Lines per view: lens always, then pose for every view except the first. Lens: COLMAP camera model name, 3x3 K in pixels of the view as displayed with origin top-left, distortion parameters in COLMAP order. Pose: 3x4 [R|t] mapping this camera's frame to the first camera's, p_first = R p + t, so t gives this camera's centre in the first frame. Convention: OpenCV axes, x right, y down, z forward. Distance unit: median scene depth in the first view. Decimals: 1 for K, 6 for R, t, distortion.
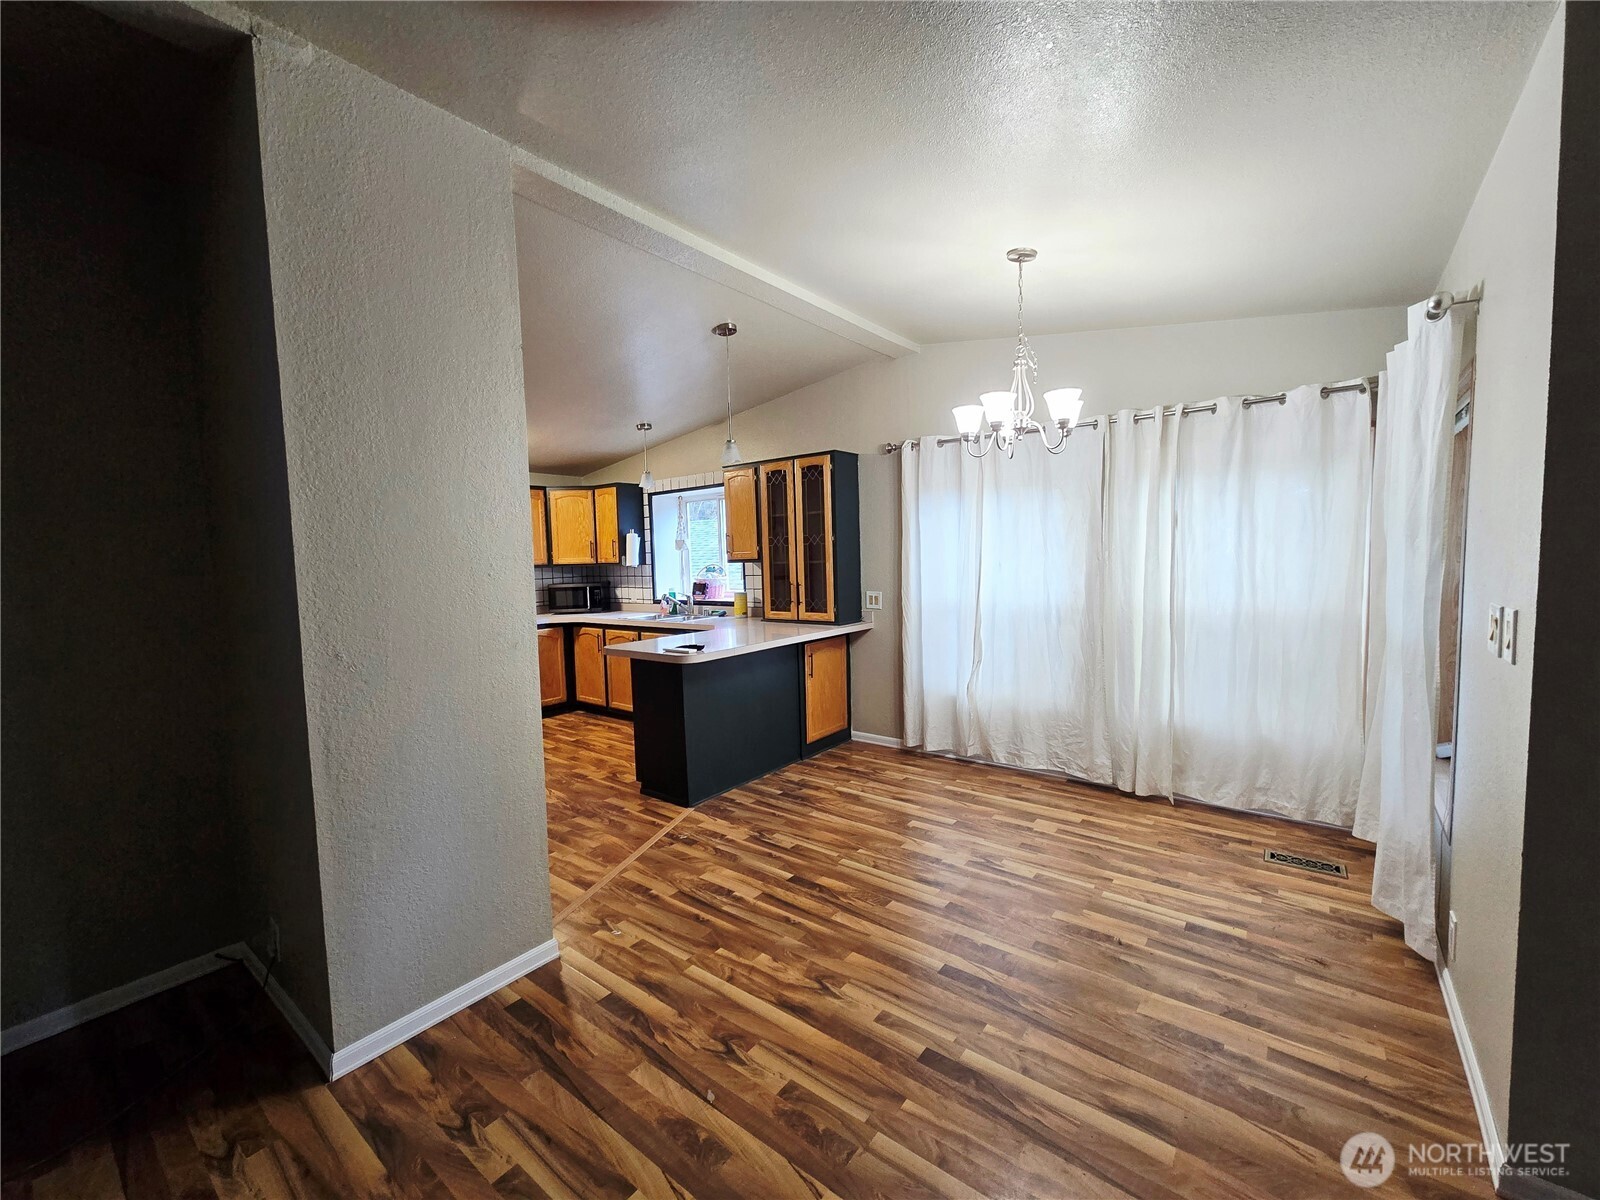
lens RADIAL K [[655.2, 0, 795.1], [0, 655.2, 600.2], [0, 0, 1]] dist [0.000771, 0.000791]
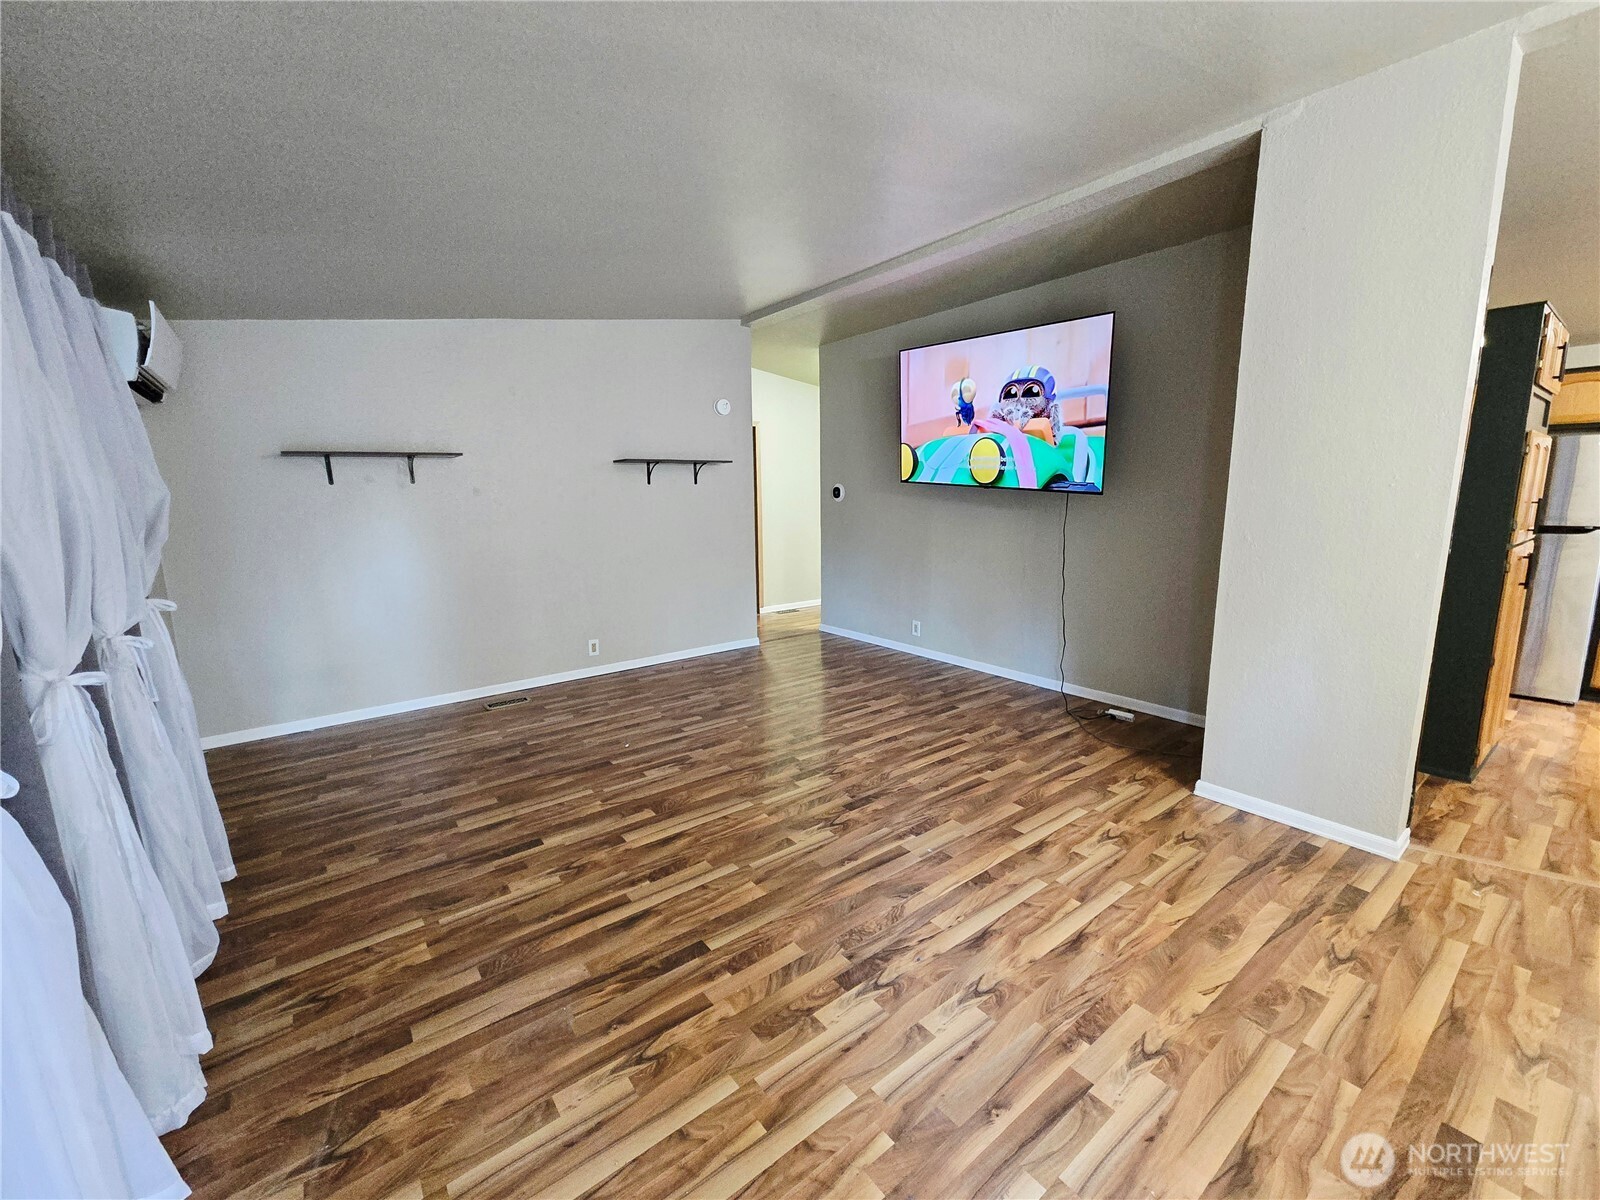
lens RADIAL K [[655.2, 0, 795.1], [0, 655.2, 600.2], [0, 0, 1]] dist [0.000771, 0.000791]
pose [[-0.253777, 0.194652, -0.947474, 0.385173], [-0.045687, 0.976036, 0.212757, -0.018858], [0.966183, 0.097280, -0.238802, 0.140112]]
